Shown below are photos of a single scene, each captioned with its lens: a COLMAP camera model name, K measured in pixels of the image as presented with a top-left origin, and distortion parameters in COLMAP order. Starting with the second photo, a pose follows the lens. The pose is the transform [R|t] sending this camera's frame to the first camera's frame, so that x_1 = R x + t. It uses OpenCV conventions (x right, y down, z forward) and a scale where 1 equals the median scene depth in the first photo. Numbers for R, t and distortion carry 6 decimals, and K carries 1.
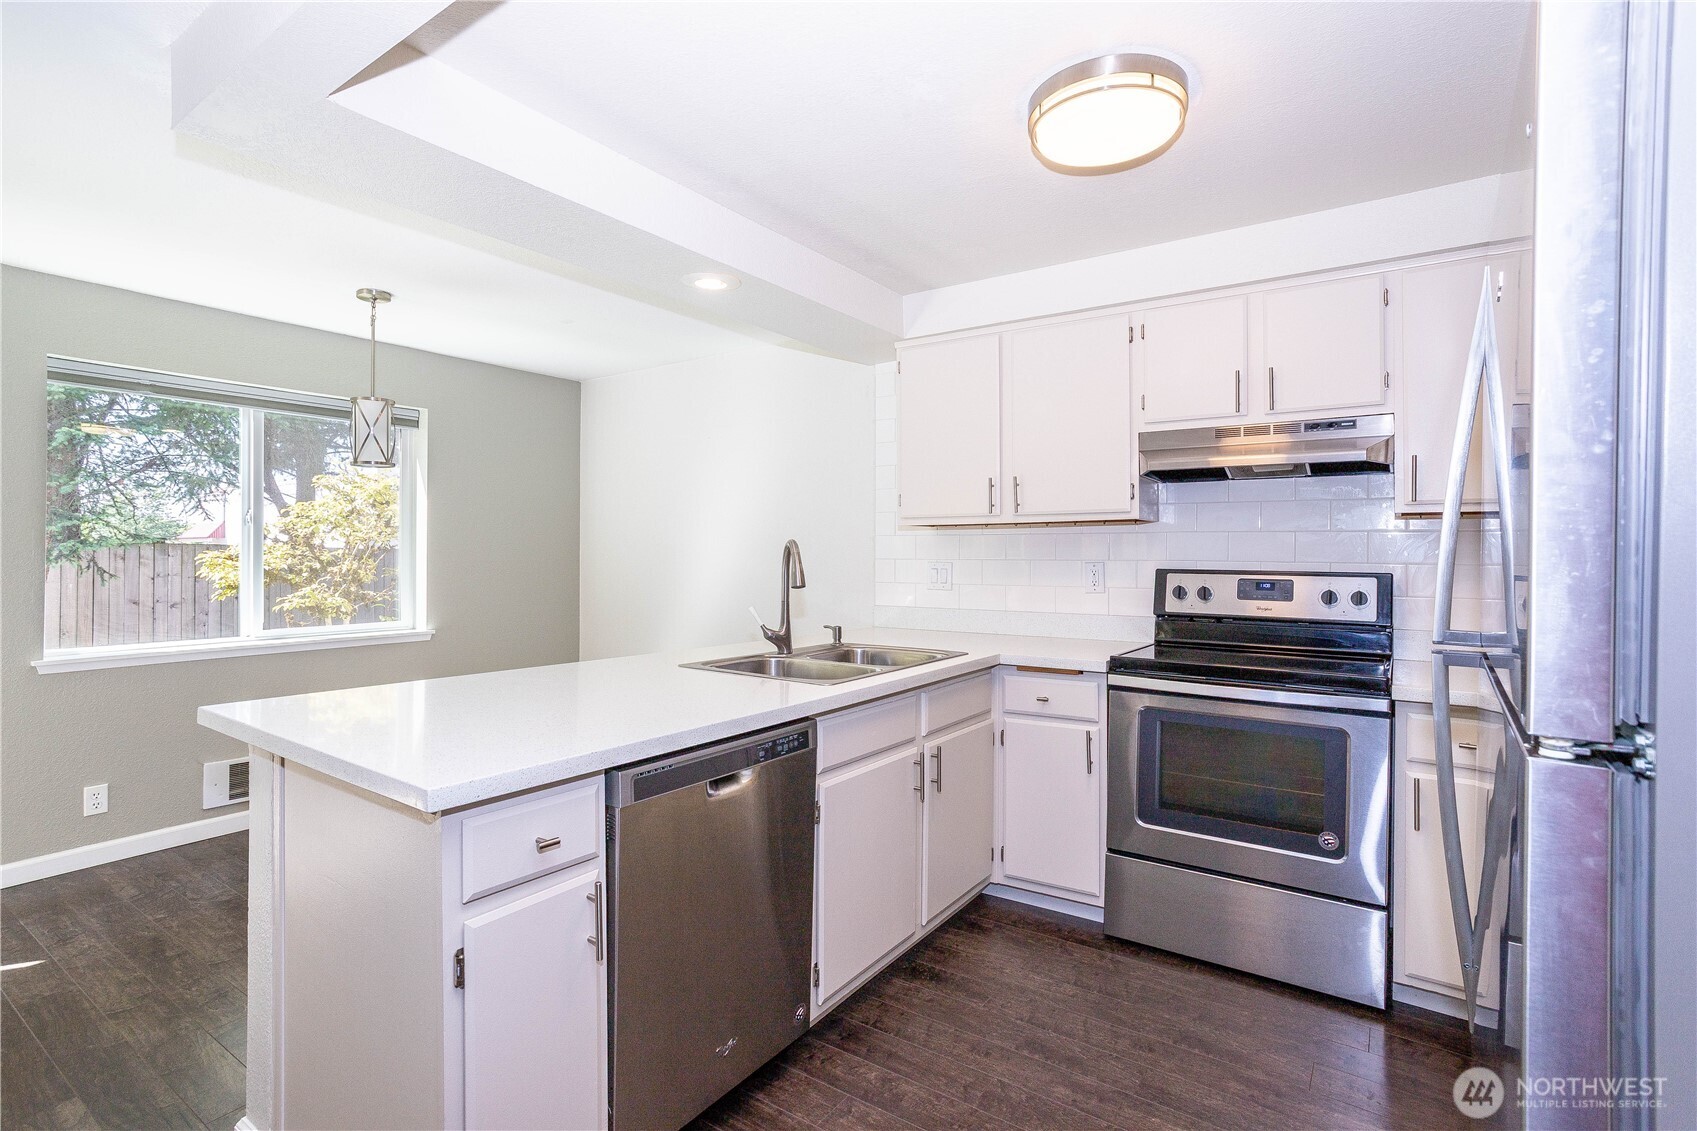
lens RADIAL K [[824.9, 0, 839.6], [0, 824.9, 550.4], [0, 0, 1]] dist [-0.061266, 0.046266]
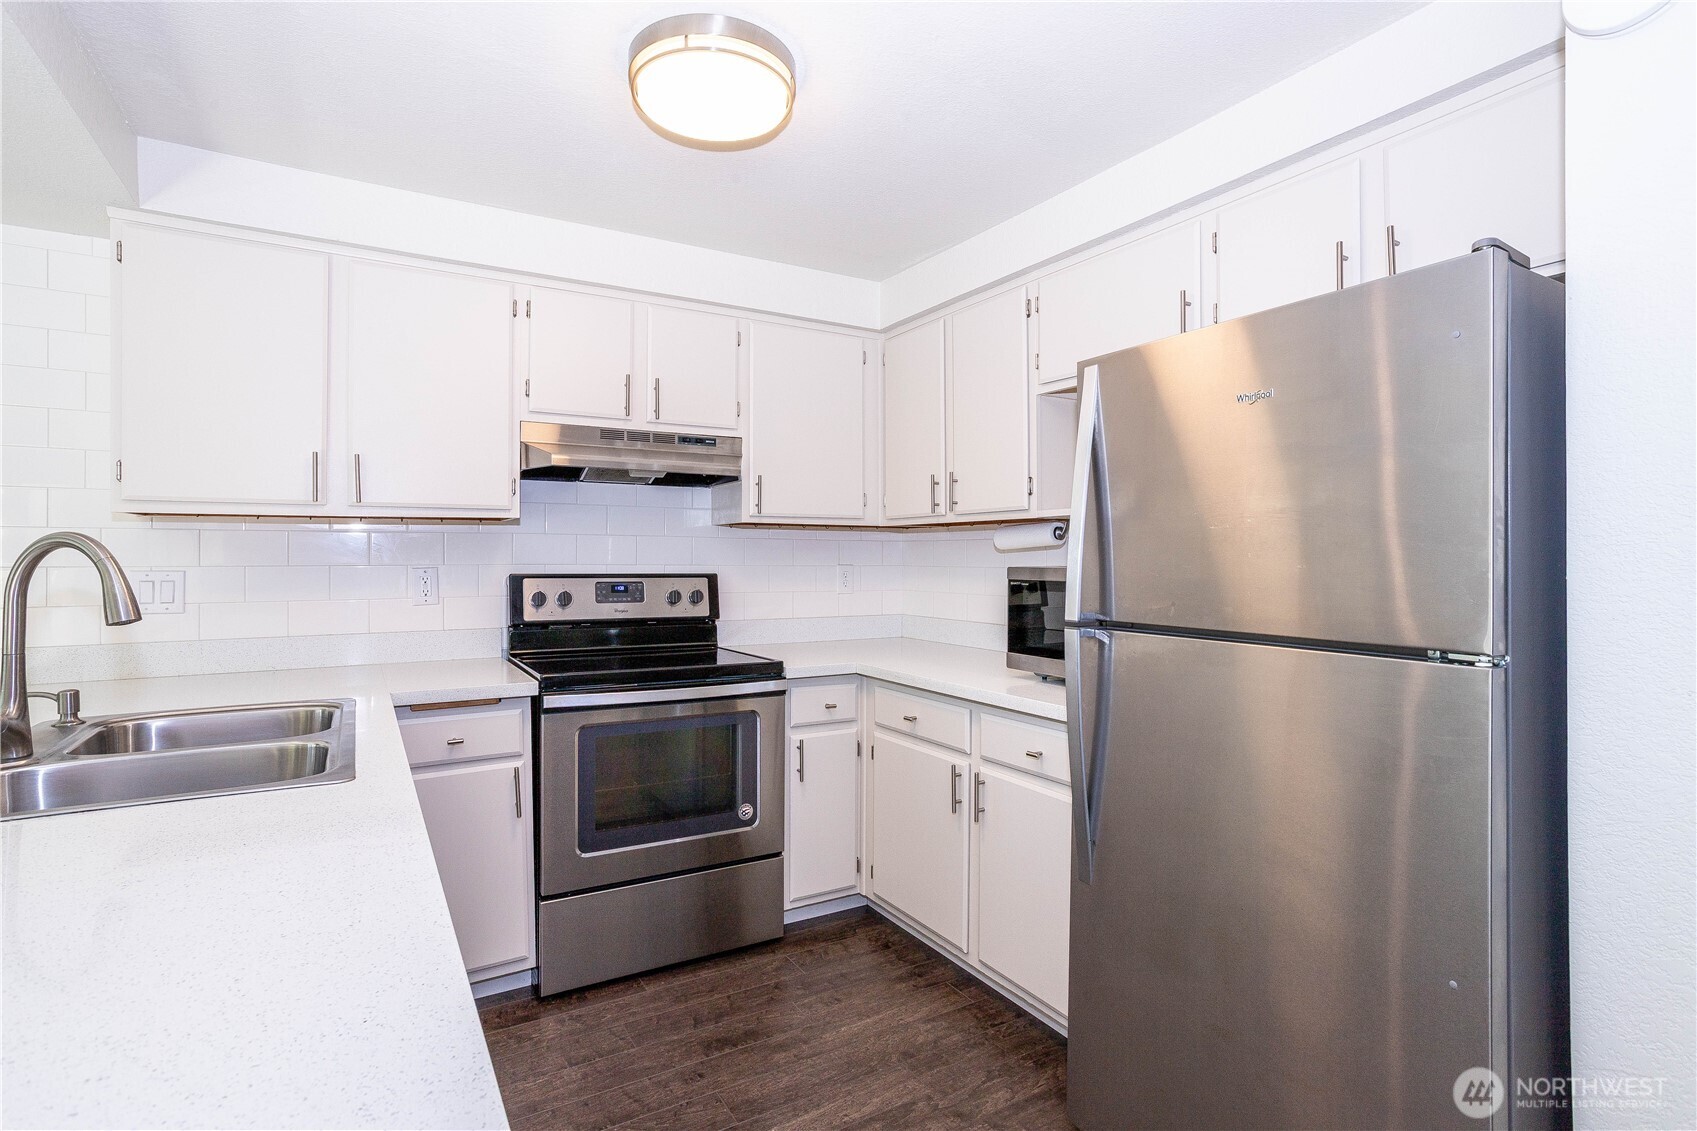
lens RADIAL K [[824.9, 0, 839.6], [0, 824.9, 550.4], [0, 0, 1]] dist [-0.061266, 0.046266]
pose [[0.414381, 0.004654, 0.910091, -0.312133], [-0.001666, 0.999989, -0.004355, -0.000283], [-0.910102, 0.000289, 0.414385, 0.334170]]
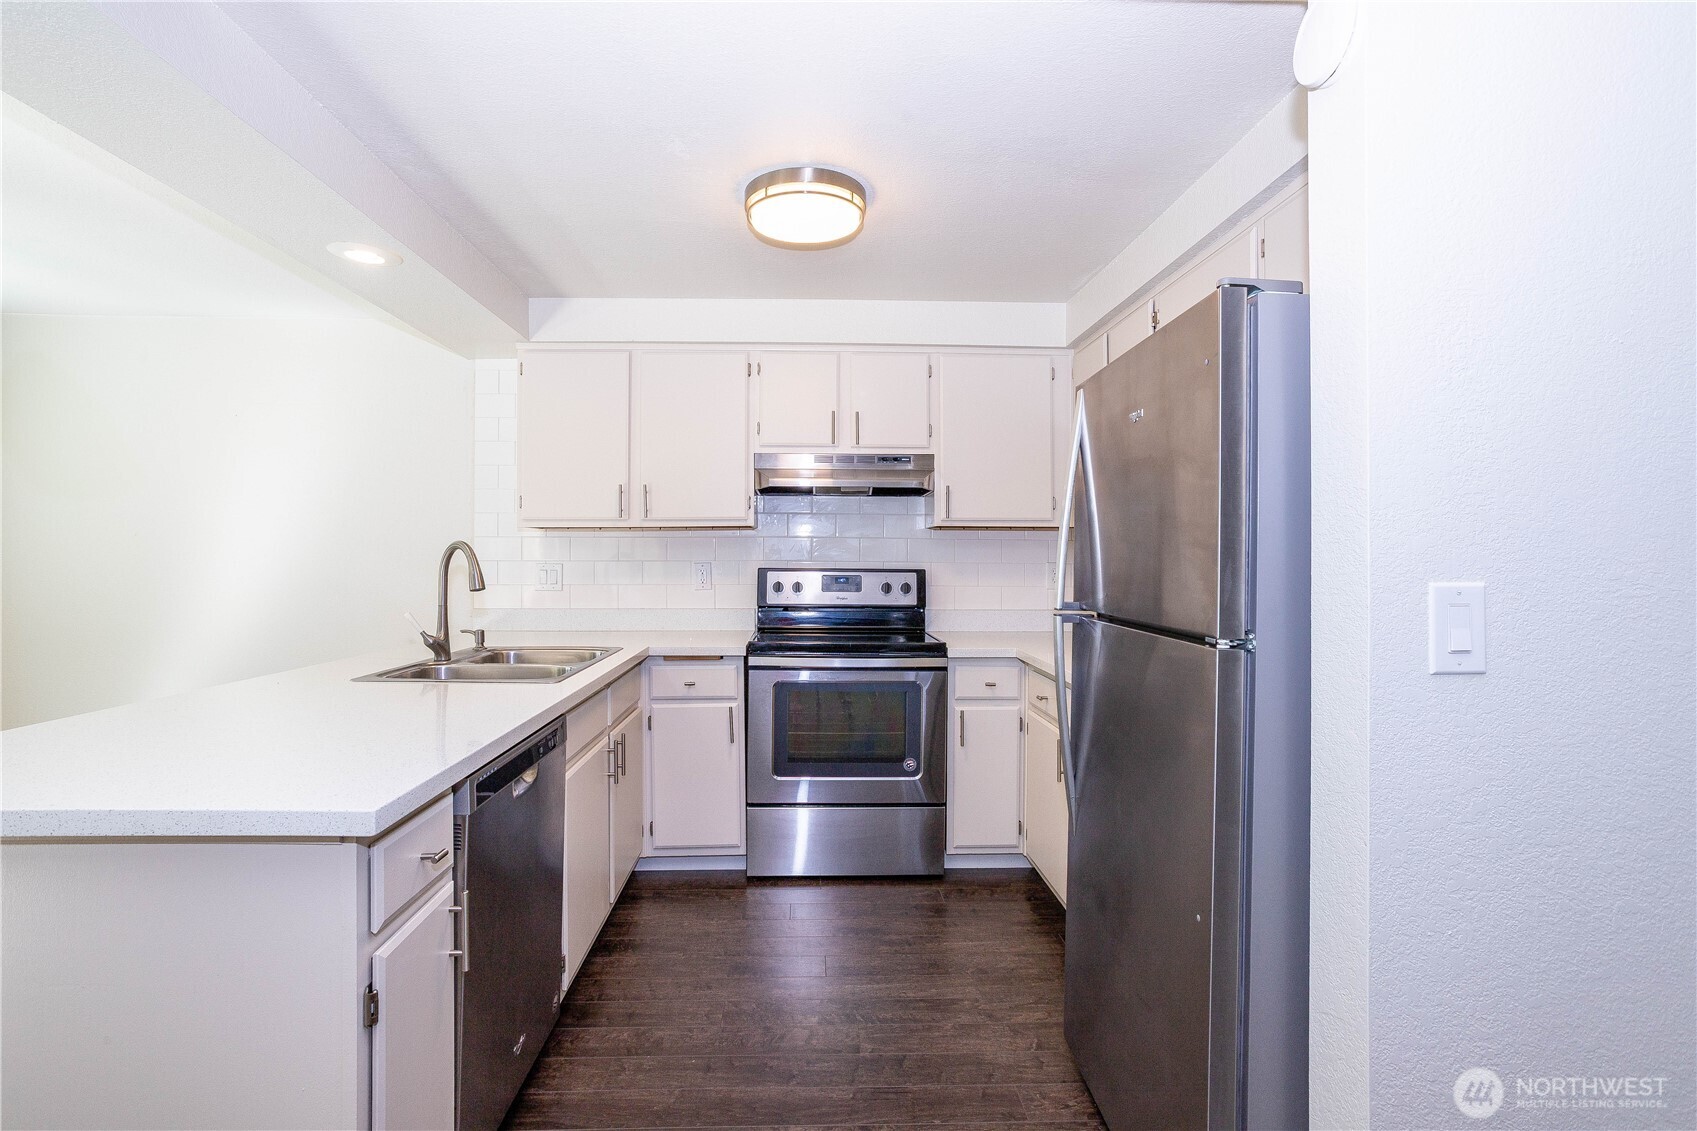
lens RADIAL K [[824.9, 0, 839.6], [0, 824.9, 550.4], [0, 0, 1]] dist [-0.061266, 0.046266]
pose [[0.795262, 0.002294, 0.606262, -0.274167], [-0.001578, 0.999997, -0.001715, -0.001138], [-0.606264, 0.000407, 0.795263, -0.027531]]
